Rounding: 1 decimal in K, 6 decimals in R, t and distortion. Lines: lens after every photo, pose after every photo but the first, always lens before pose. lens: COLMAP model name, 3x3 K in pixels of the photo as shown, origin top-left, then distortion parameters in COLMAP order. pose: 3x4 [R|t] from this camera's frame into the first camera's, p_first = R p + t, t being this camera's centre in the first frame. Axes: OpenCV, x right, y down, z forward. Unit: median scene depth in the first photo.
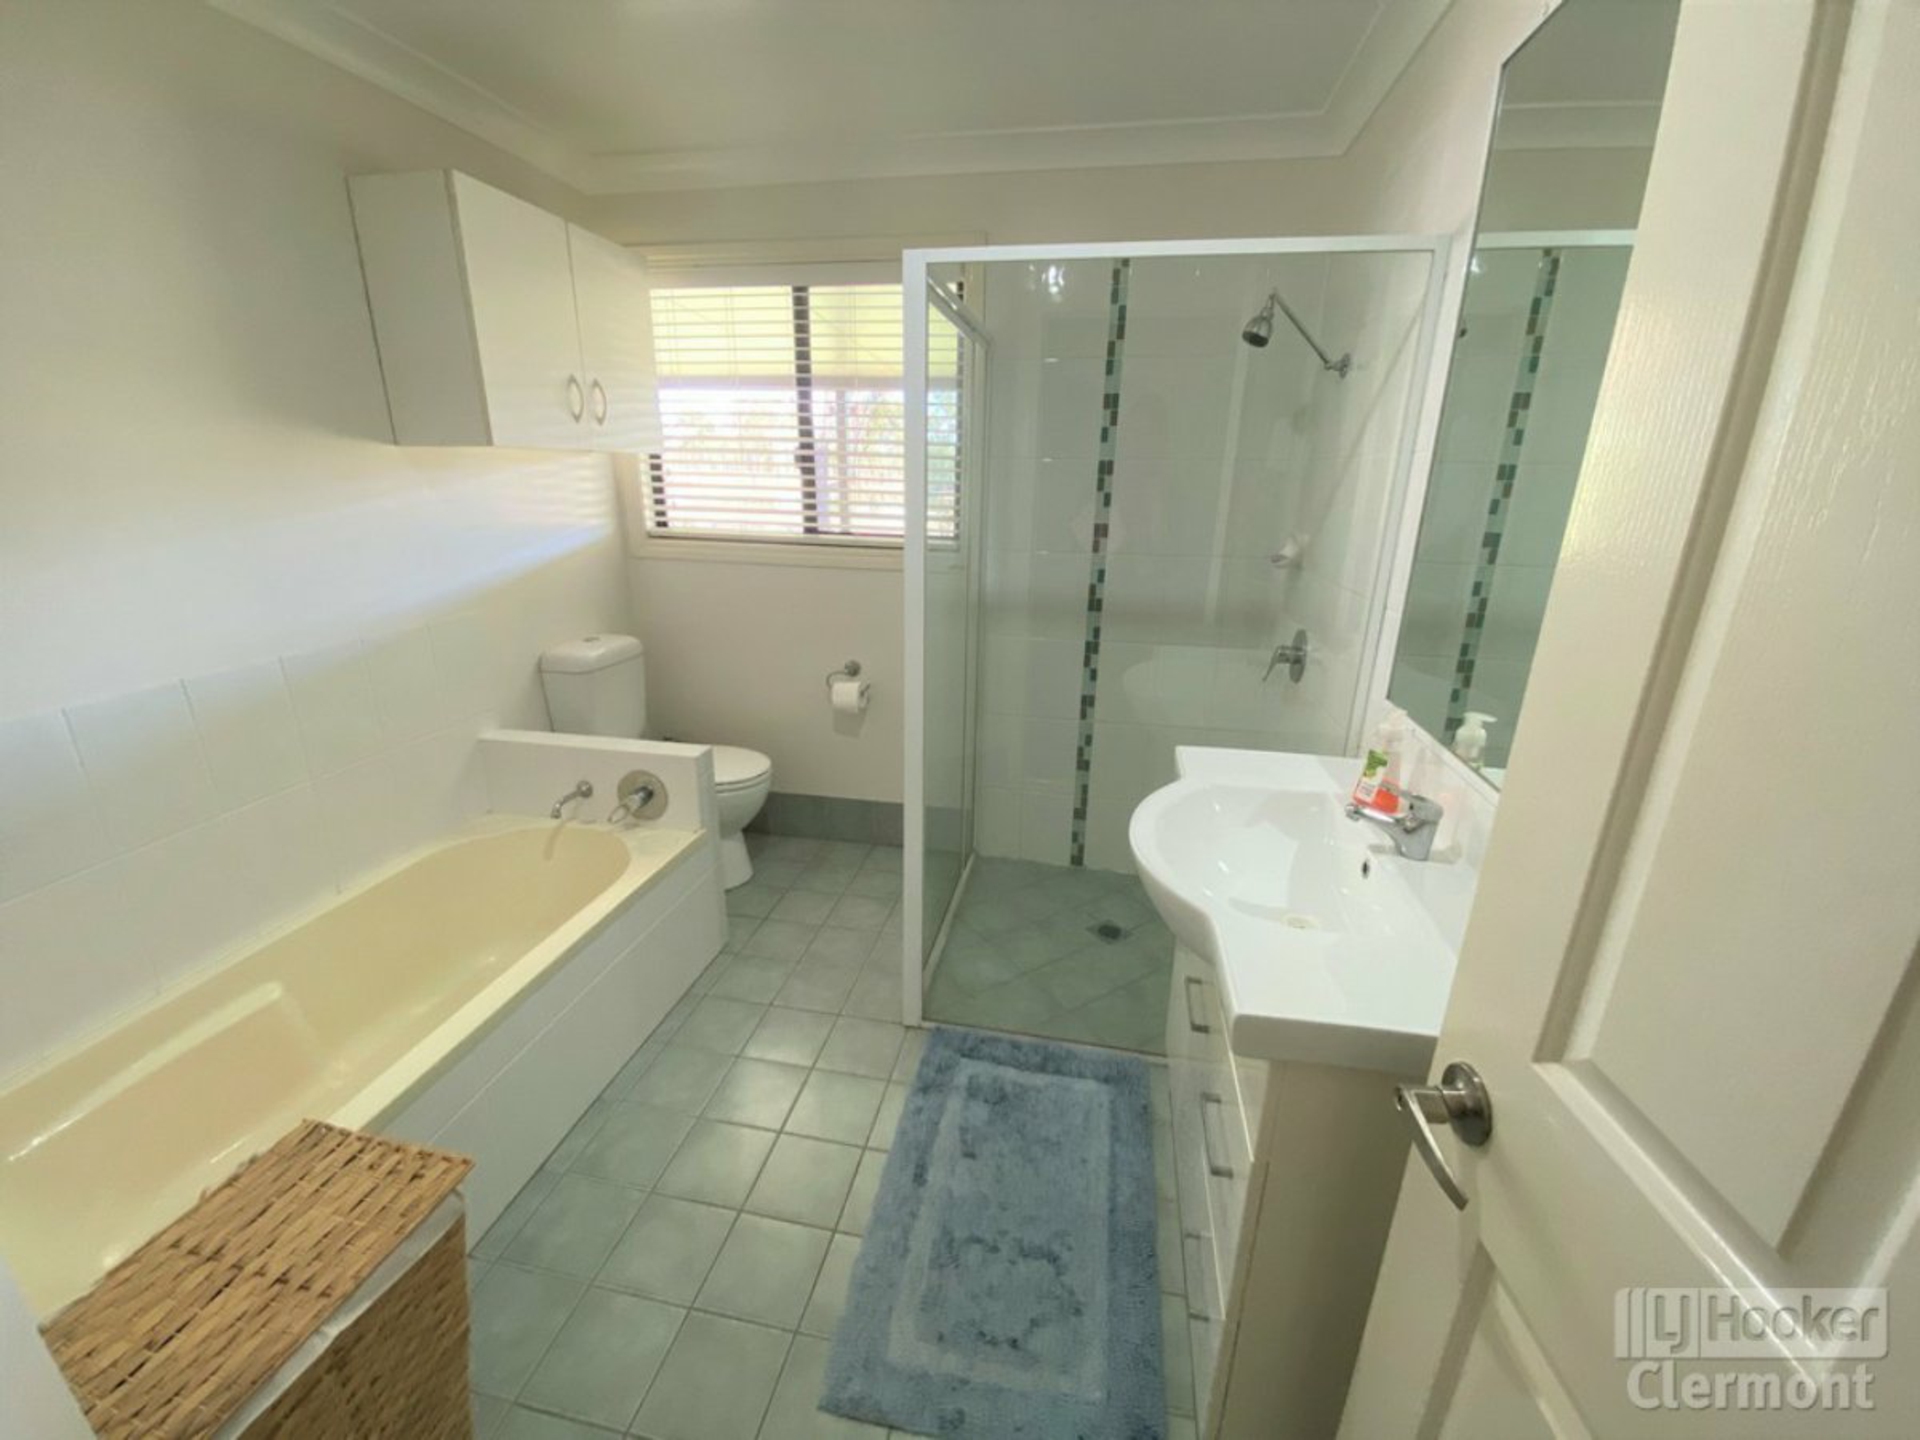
lens RADIAL K [[770.9, 0, 962.4], [0, 770.9, 725.5], [0, 0, 1]] dist [-0.023767, -0.001056]
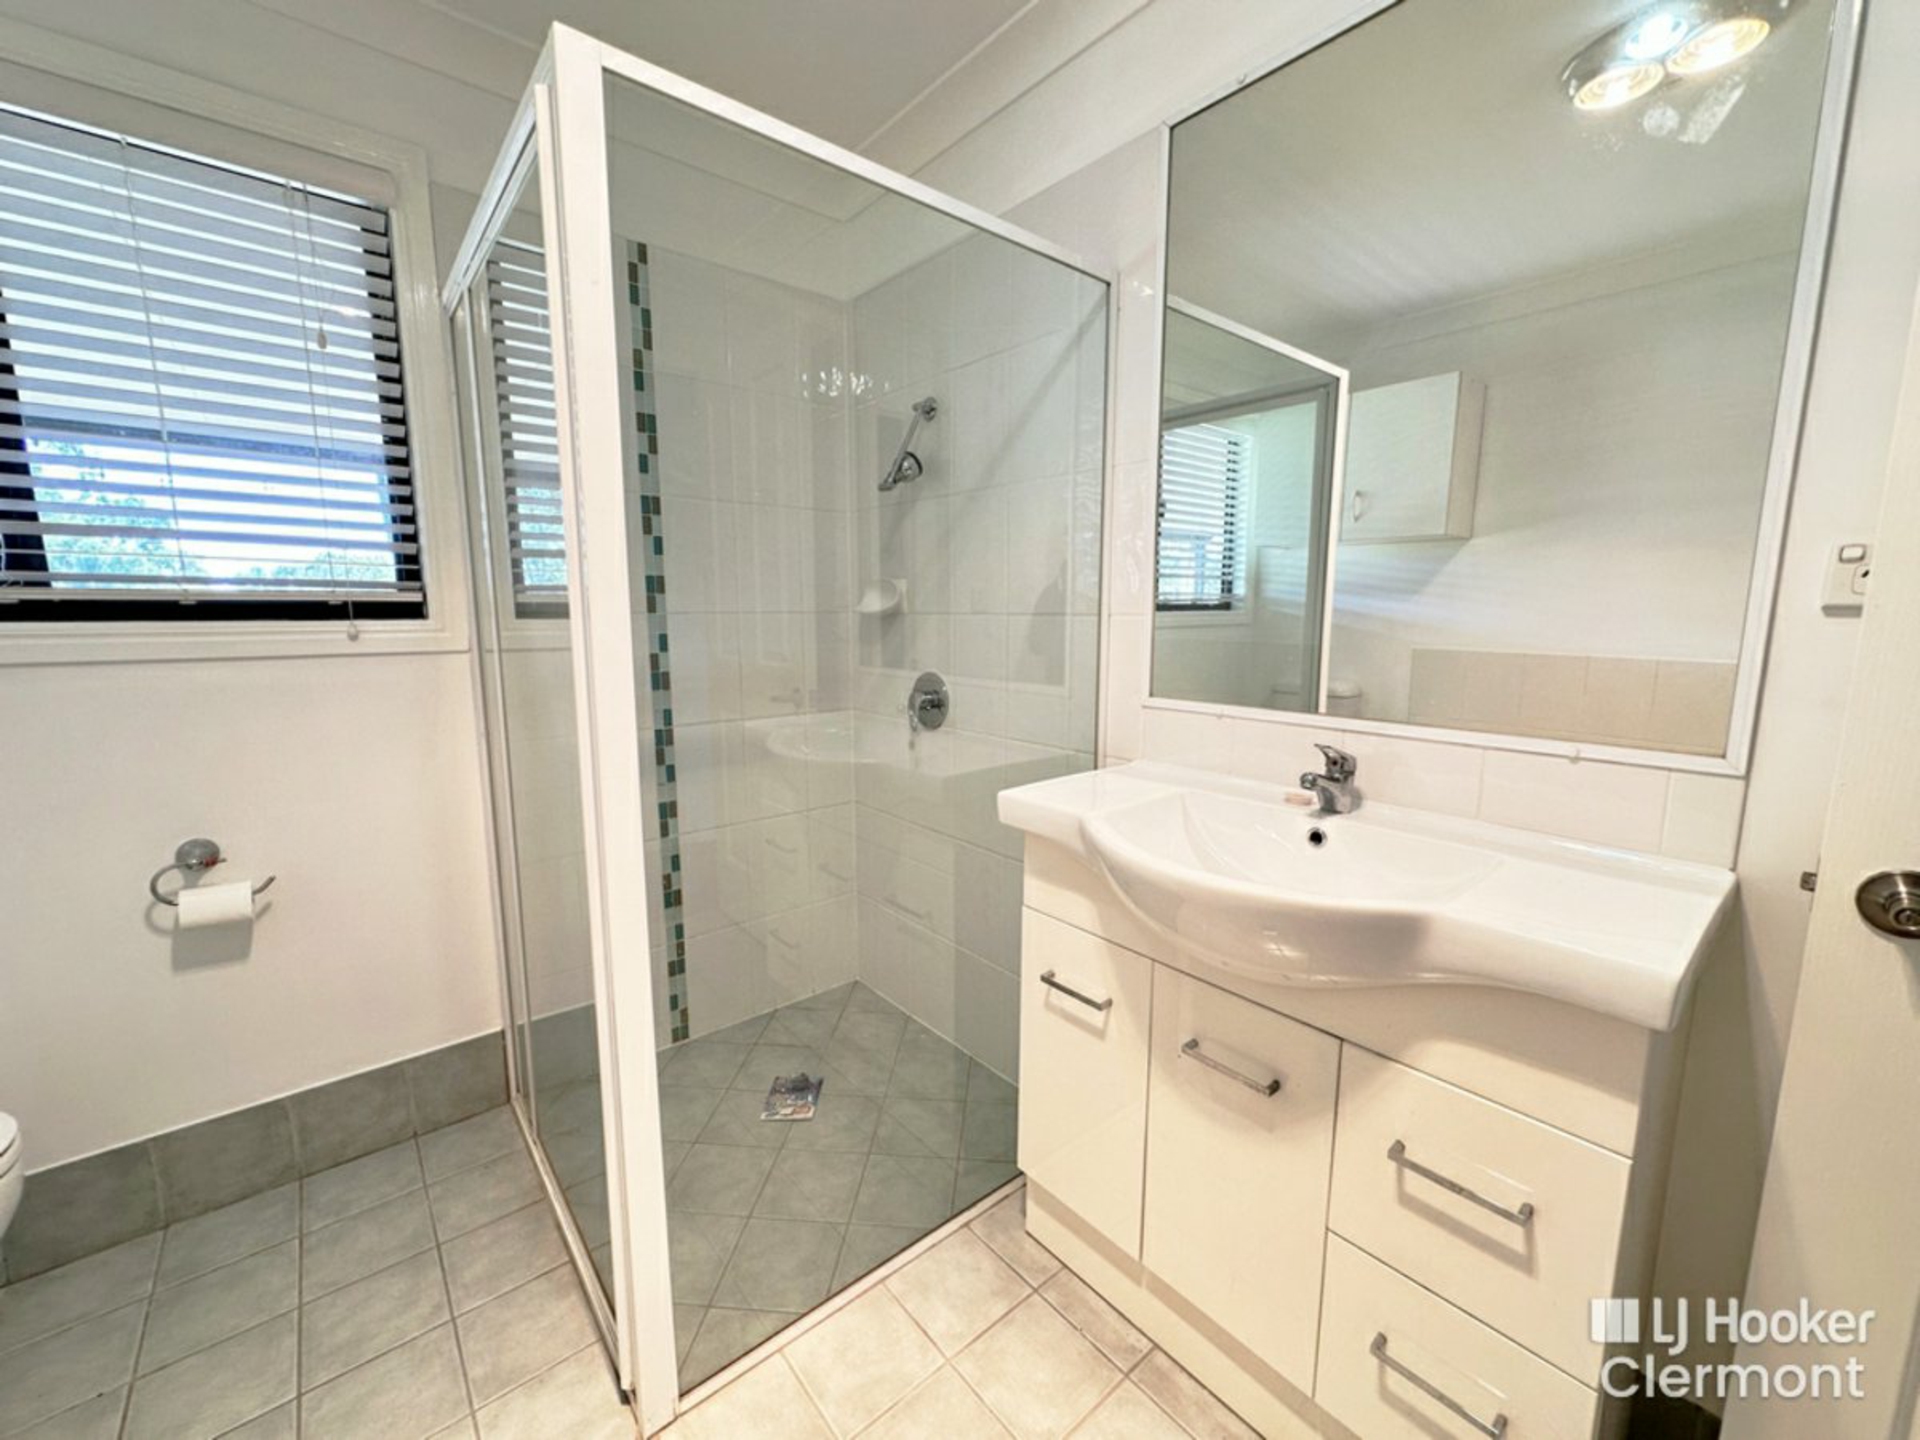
lens RADIAL K [[765.2, 0, 958.3], [0, 765.2, 710.0], [0, 0, 1]] dist [0.000391, 0.000169]
pose [[0.632852, -0.107756, 0.766738, -0.230547], [0.246271, 0.966856, -0.067387, -0.006570], [-0.734063, 0.231471, 0.638414, 0.323415]]
